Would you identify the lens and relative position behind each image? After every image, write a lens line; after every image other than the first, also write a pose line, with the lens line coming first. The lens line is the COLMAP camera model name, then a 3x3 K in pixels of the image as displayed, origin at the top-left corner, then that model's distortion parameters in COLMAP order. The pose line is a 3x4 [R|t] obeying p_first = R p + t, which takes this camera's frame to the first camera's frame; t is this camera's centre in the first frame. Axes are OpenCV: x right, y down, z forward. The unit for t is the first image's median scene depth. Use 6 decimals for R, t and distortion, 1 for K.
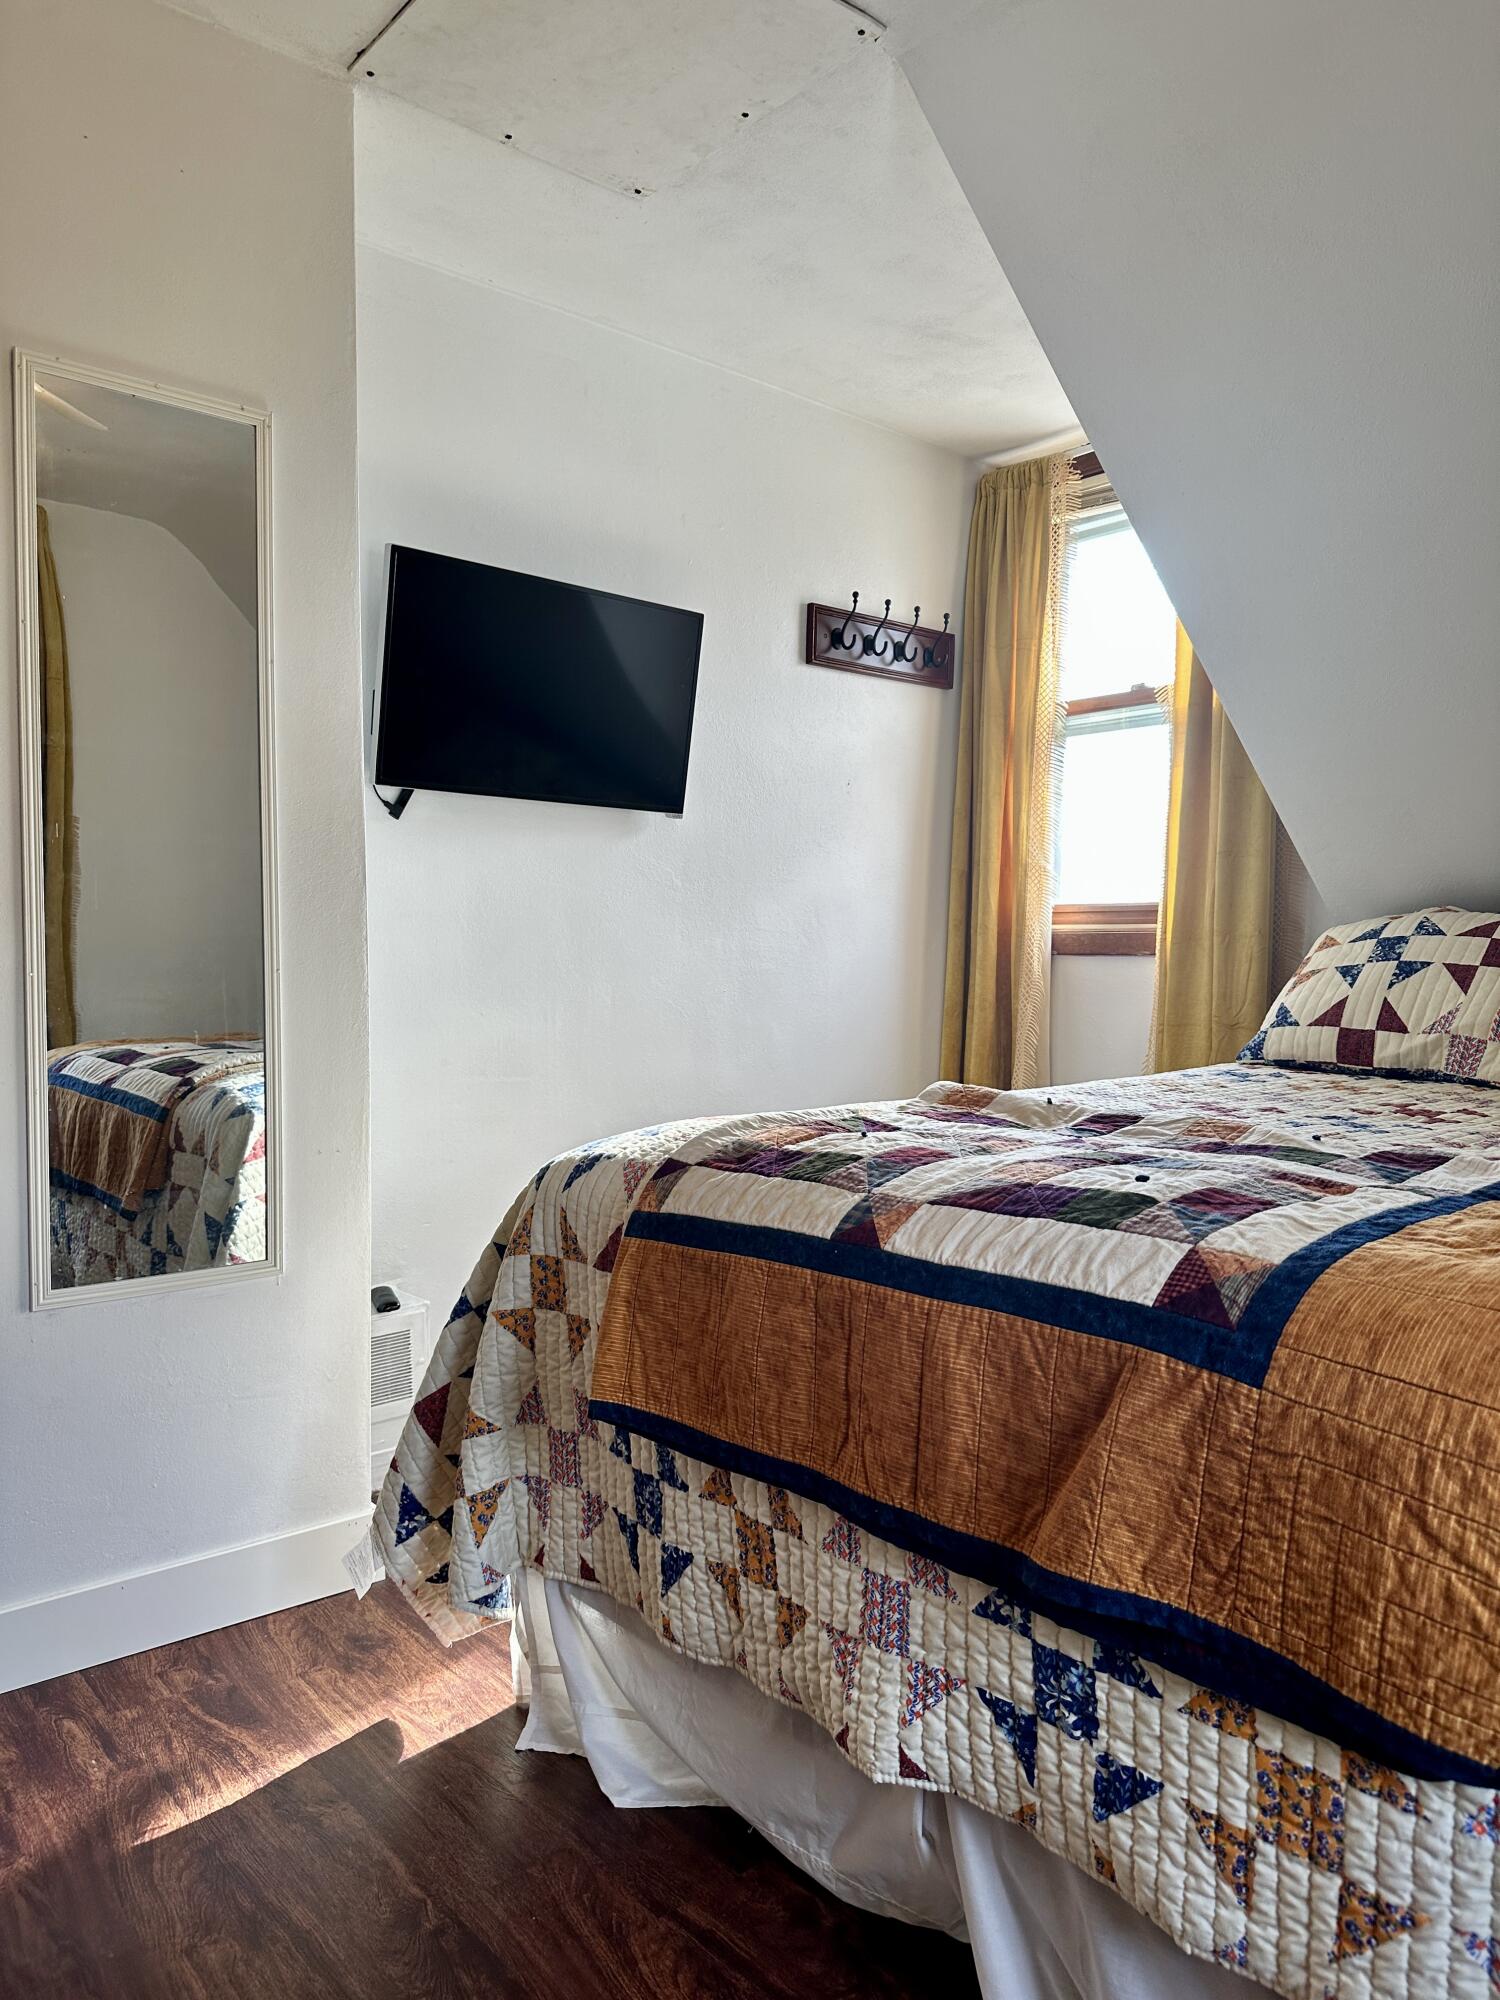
lens RADIAL K [[1451.3, 0, 750.0], [0, 1451.3, 1000.0], [0, 0, 1]] dist [-0.035087, -0.000984]
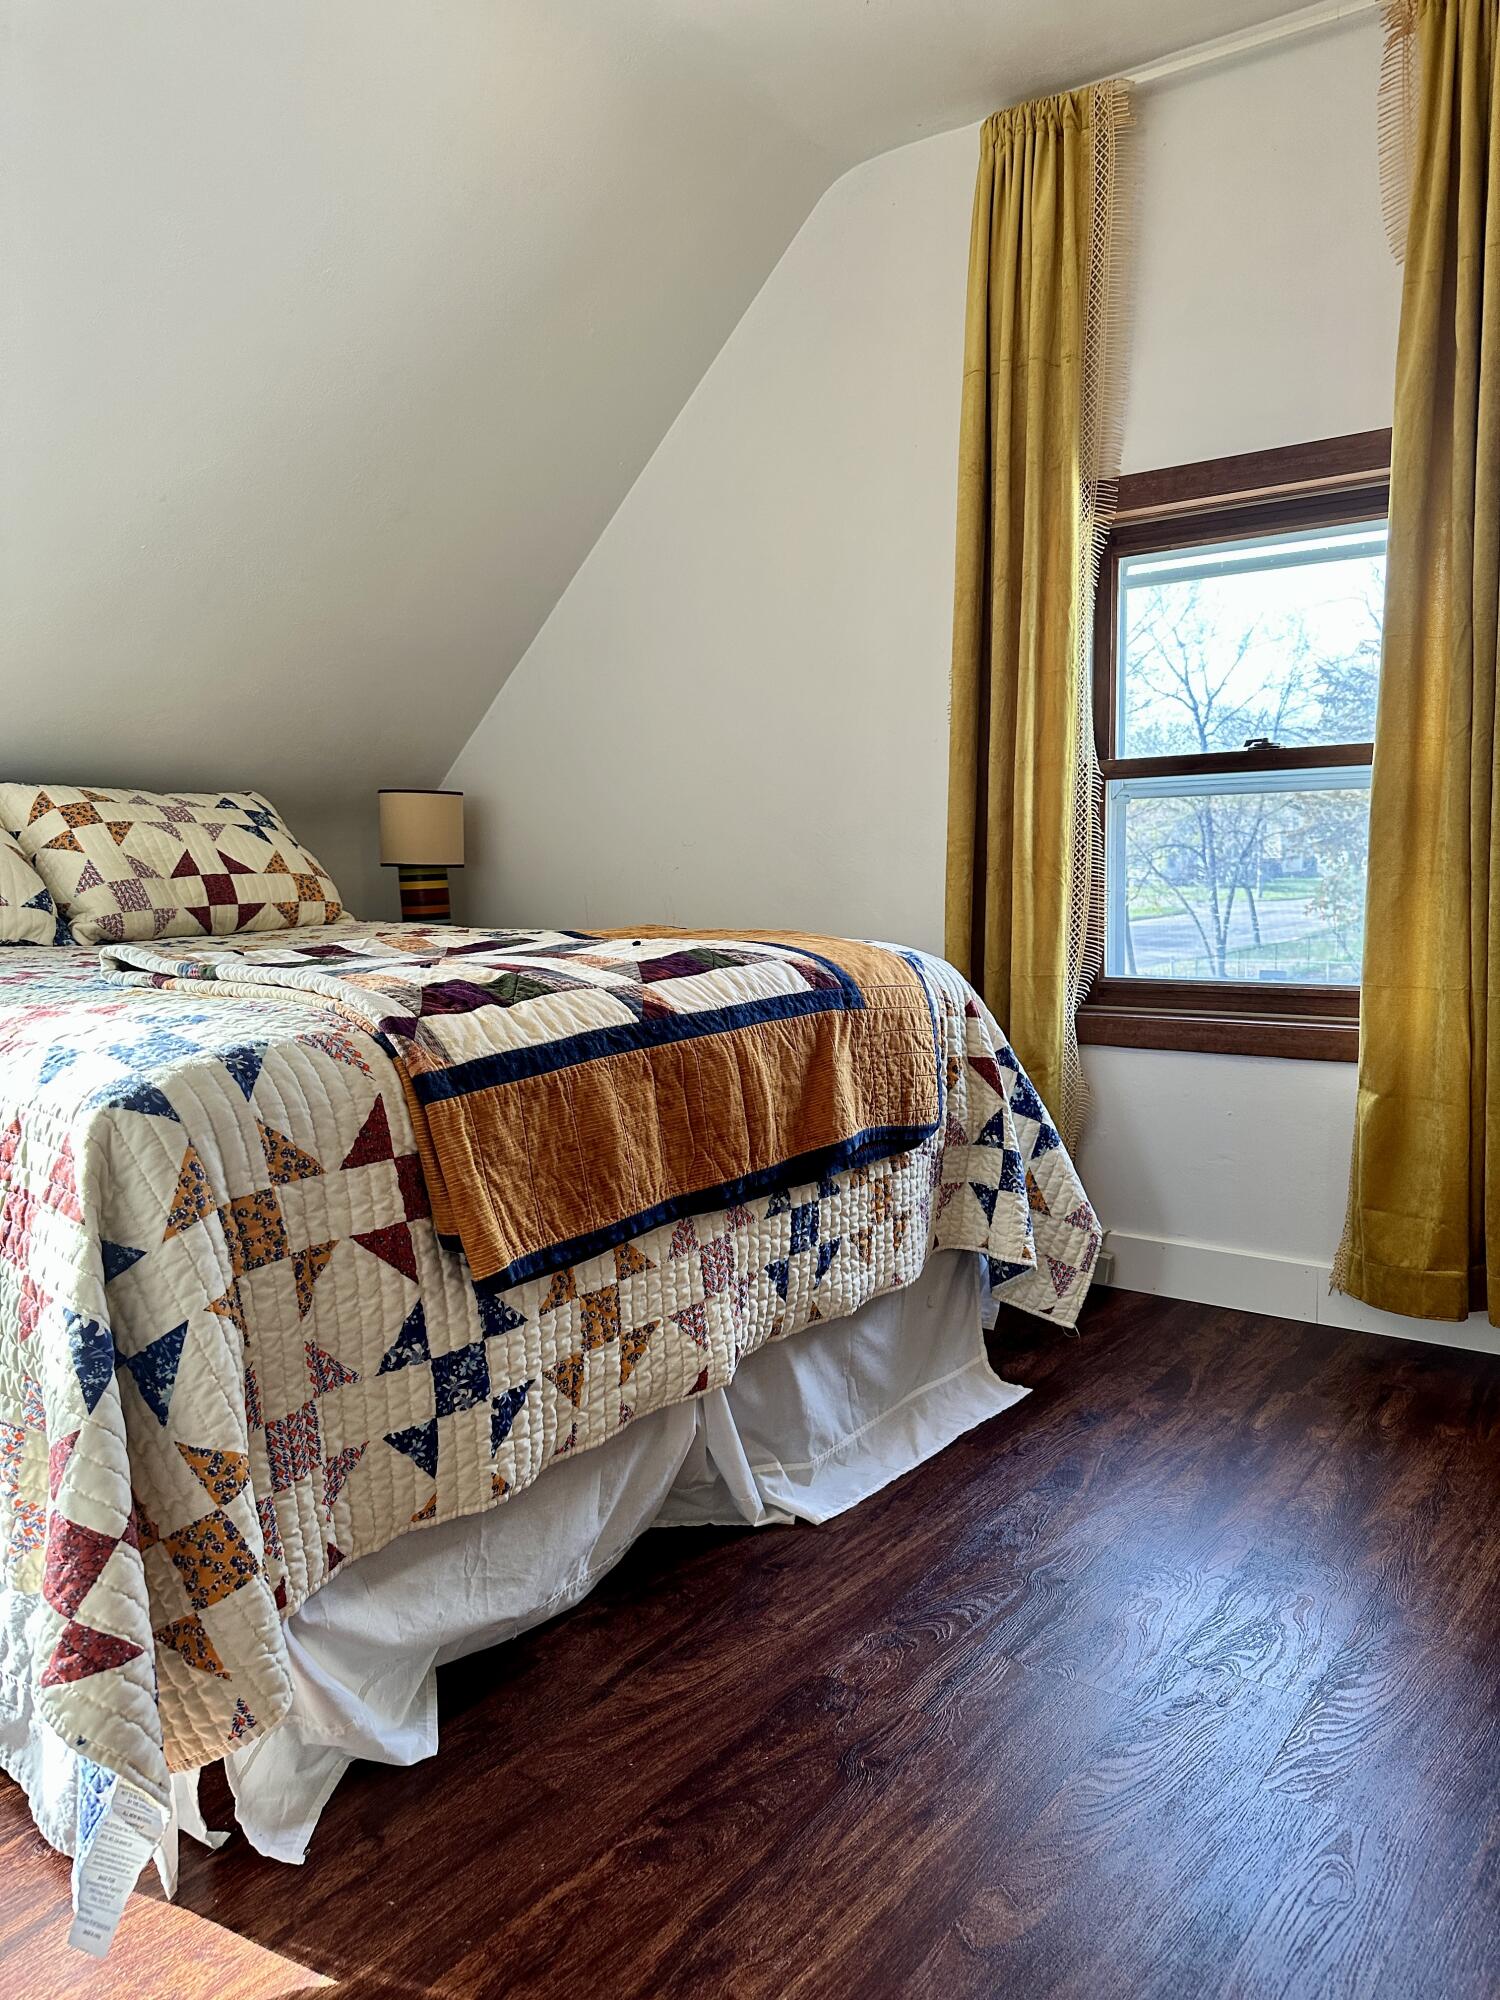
lens RADIAL K [[1383.8, 0, 750.0], [0, 1383.8, 1000.0], [0, 0, 1]] dist [-0.038003, -0.000385]
pose [[-0.231728, -0.085513, 0.969015, -1.286144], [0.067811, 0.992286, 0.103782, 0.033700], [-0.970414, 0.089759, -0.224142, 1.344285]]
